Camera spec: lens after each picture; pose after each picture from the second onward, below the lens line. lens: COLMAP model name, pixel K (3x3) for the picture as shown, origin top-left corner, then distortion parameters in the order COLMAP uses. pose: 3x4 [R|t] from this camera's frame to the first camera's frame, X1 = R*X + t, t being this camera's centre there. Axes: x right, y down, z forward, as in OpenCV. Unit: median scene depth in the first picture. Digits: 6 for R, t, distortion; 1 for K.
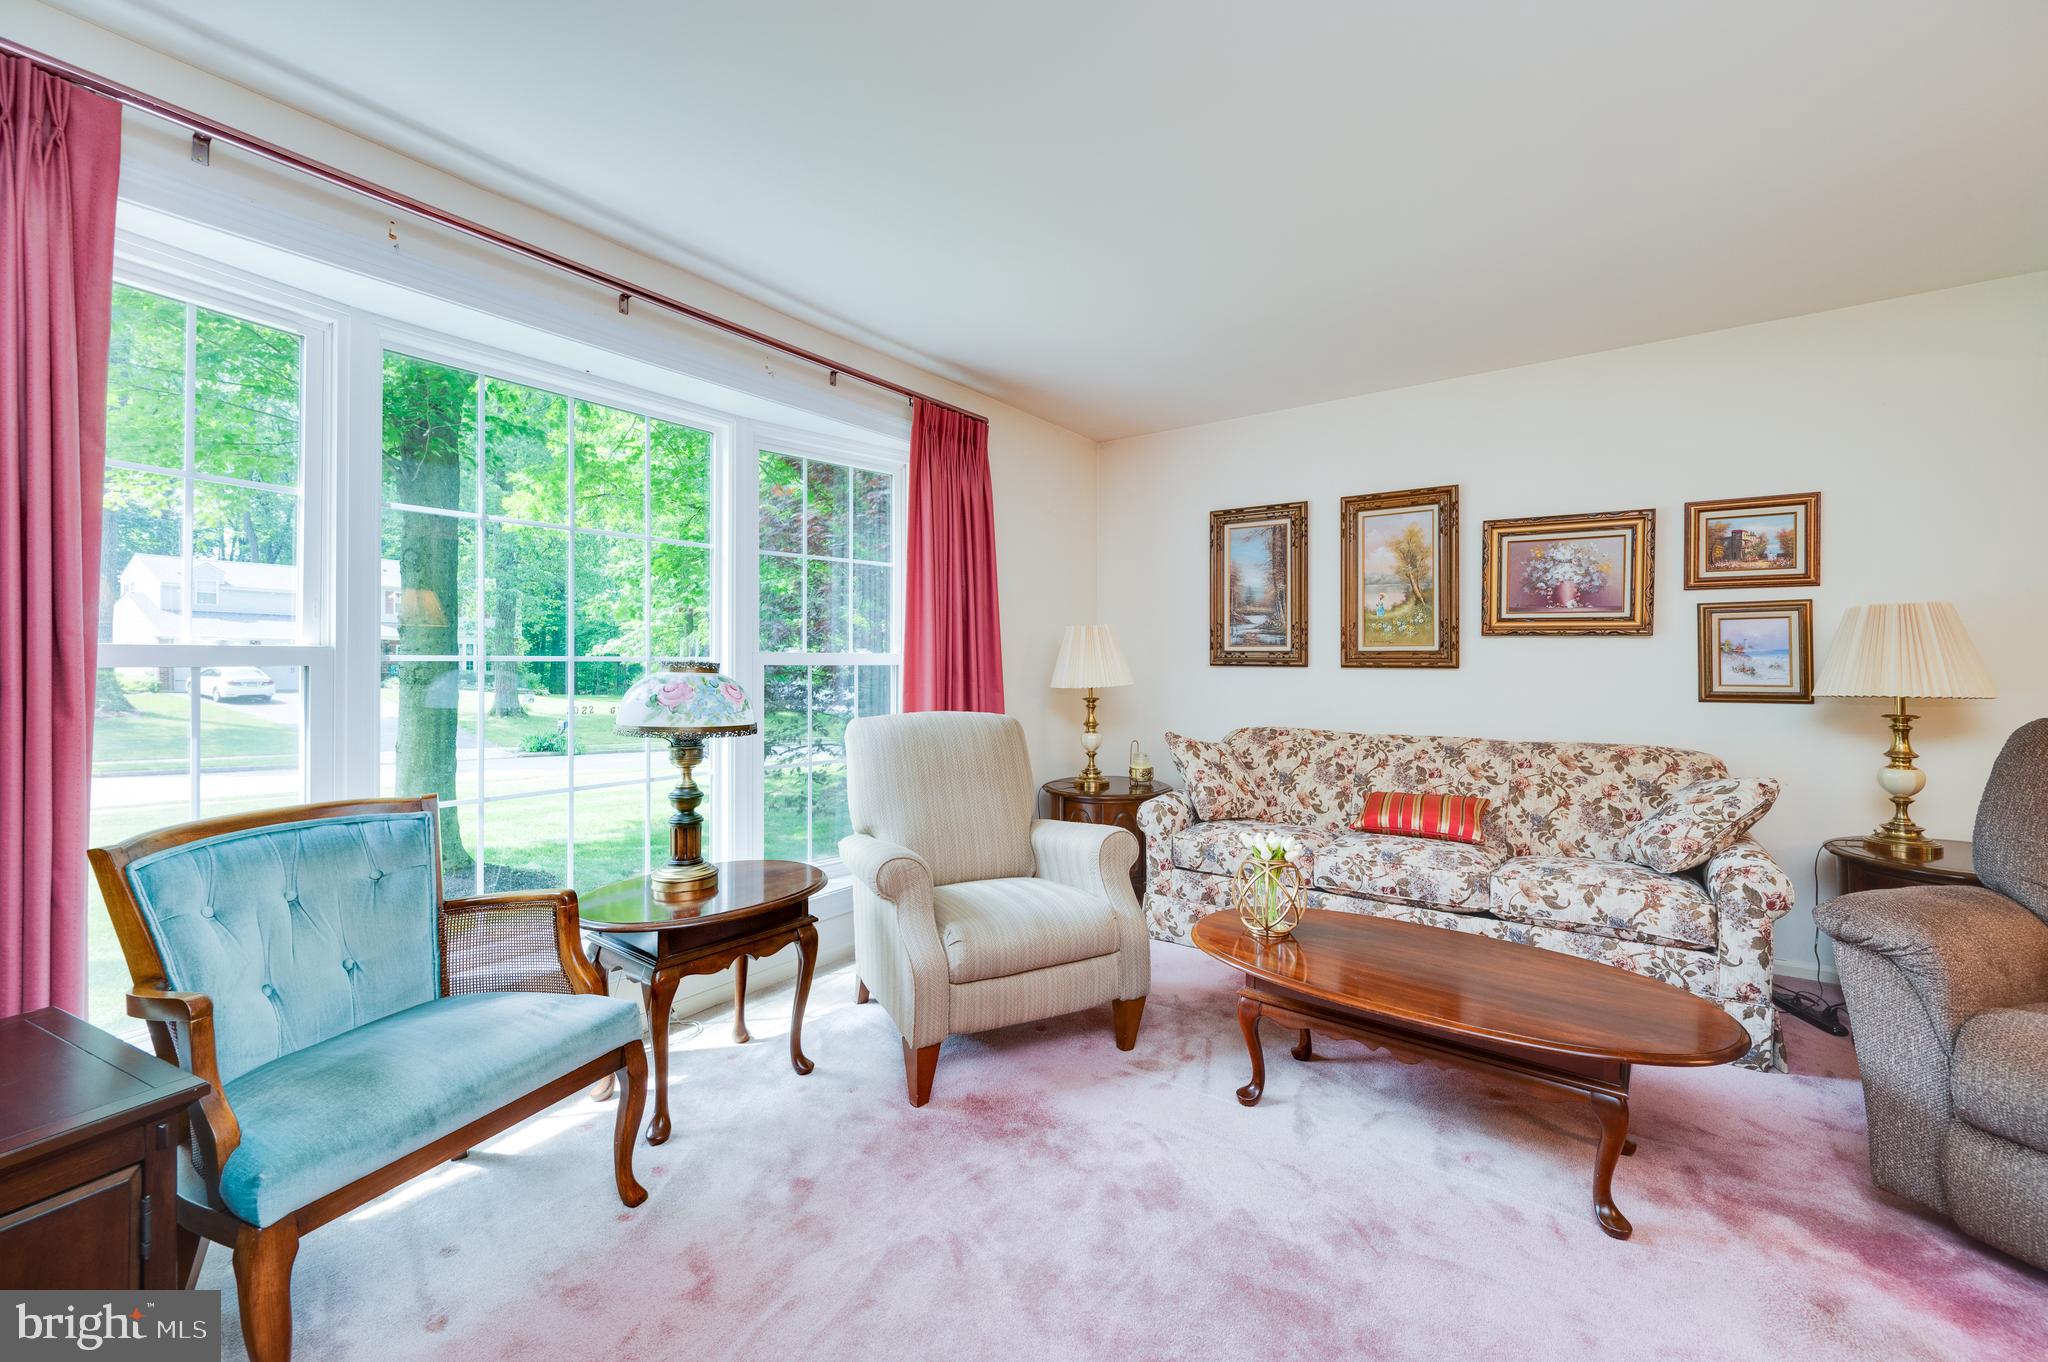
lens RADIAL K [[806.7, 0, 1041.5], [0, 806.7, 657.9], [0, 0, 1]] dist [-0.004144, 0.000455]
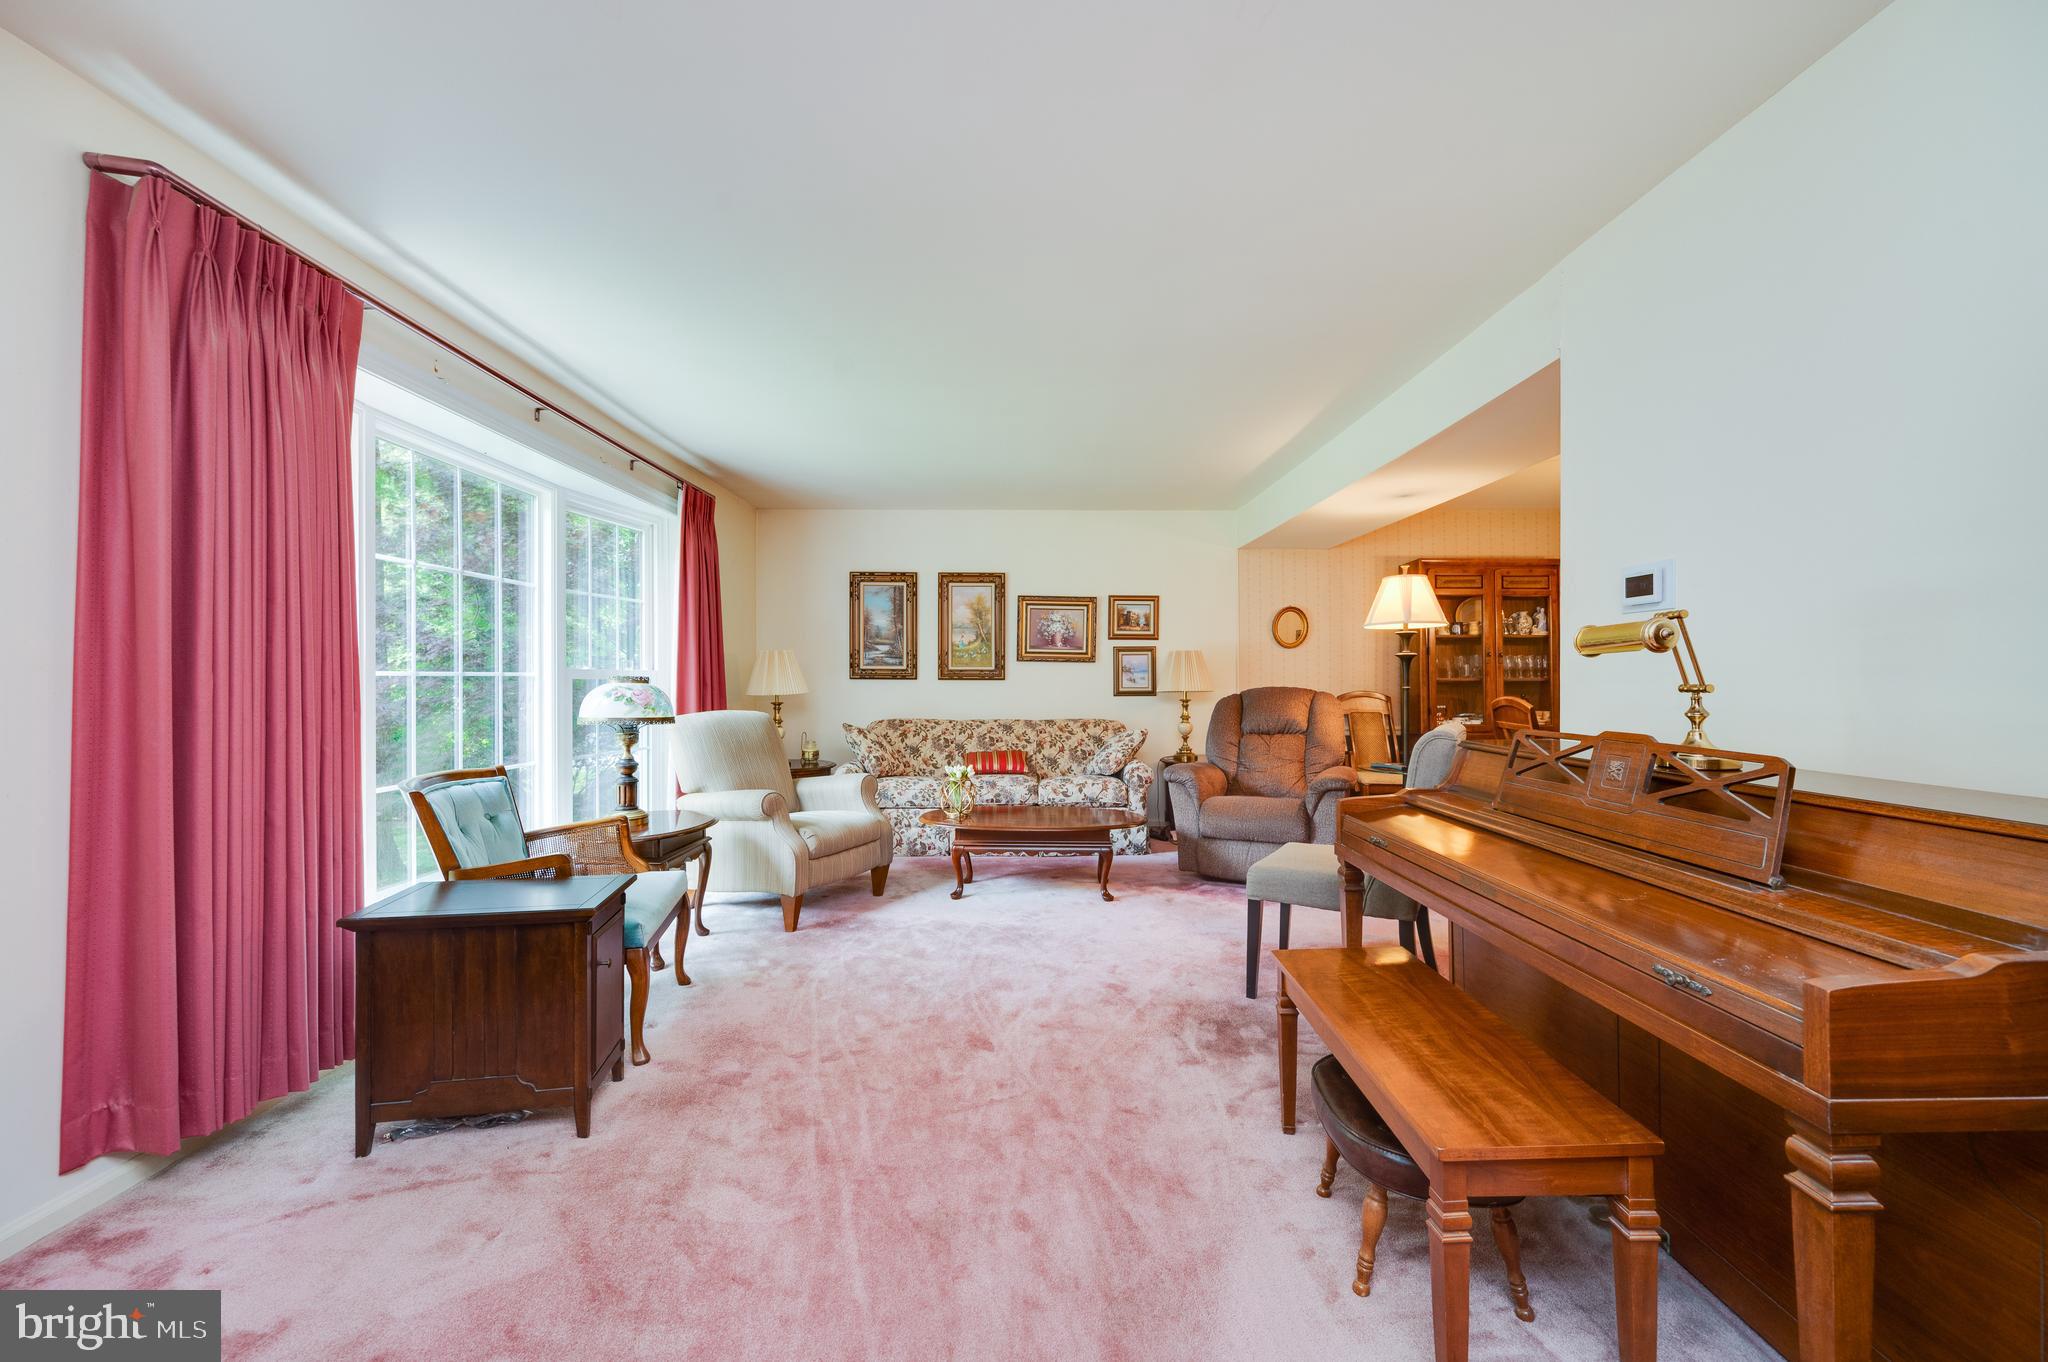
lens RADIAL K [[806.7, 0, 1036.5], [0, 806.7, 668.1], [0, 0, 1]] dist [-0.004144, 0.000455]
pose [[0.802649, 0.005376, 0.596427, -0.484275], [-0.002241, 0.999979, -0.005999, -0.002069], [-0.596447, 0.003479, 0.802645, -0.446917]]
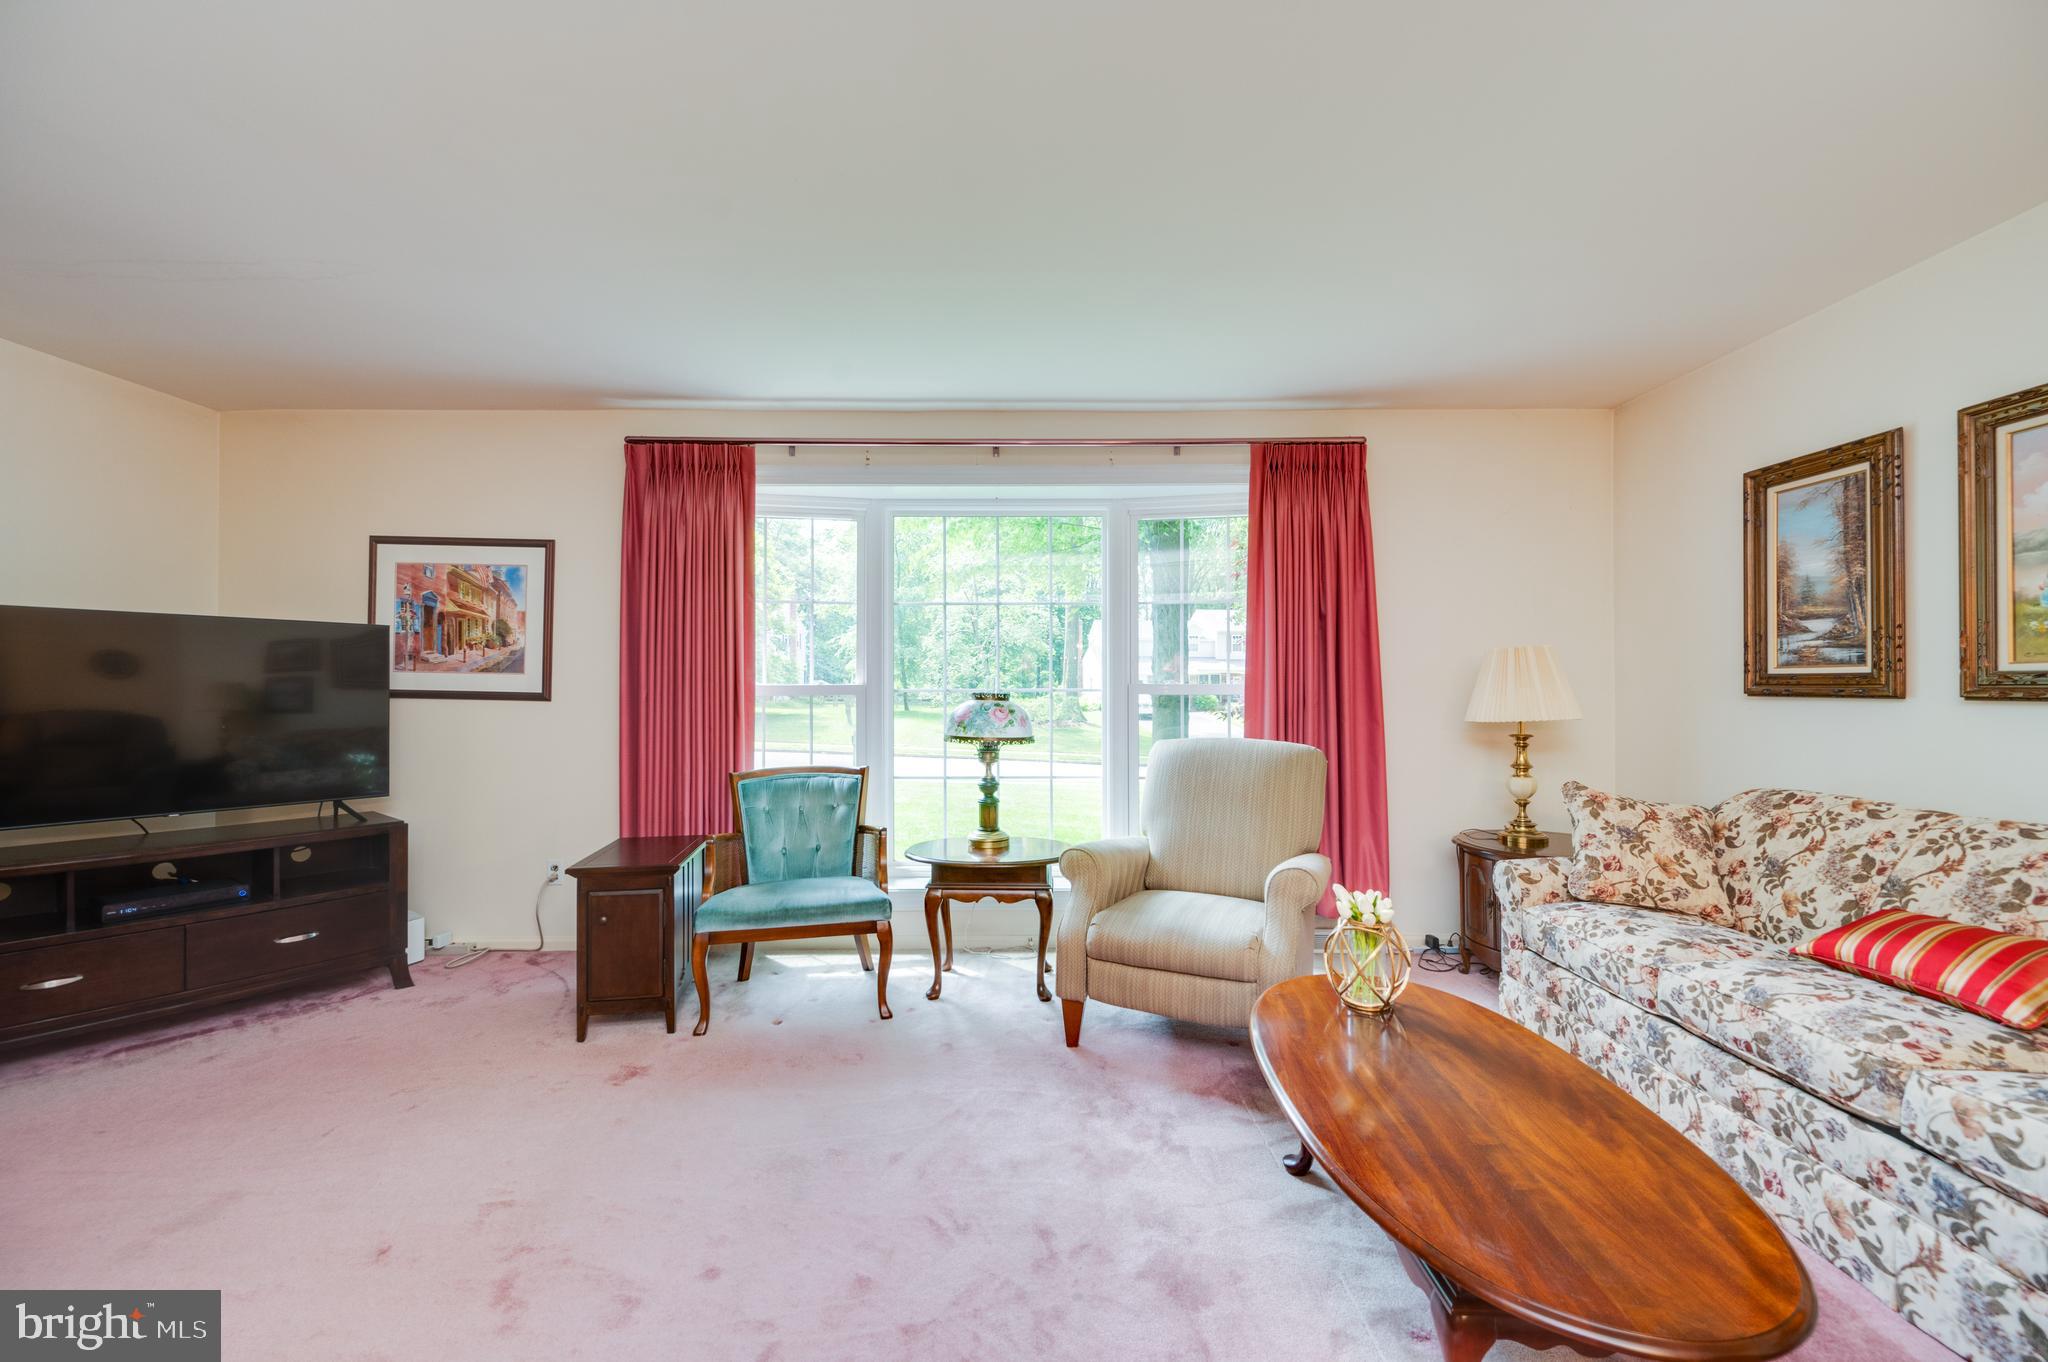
lens RADIAL K [[806.7, 0, 1034.4], [0, 806.7, 677.0], [0, 0, 1]] dist [-0.004144, 0.000455]
pose [[0.586040, -0.014403, -0.810154, 0.520838], [0.006437, 0.999893, -0.013120, -0.001902], [0.810256, 0.002473, 0.586071, 0.133652]]
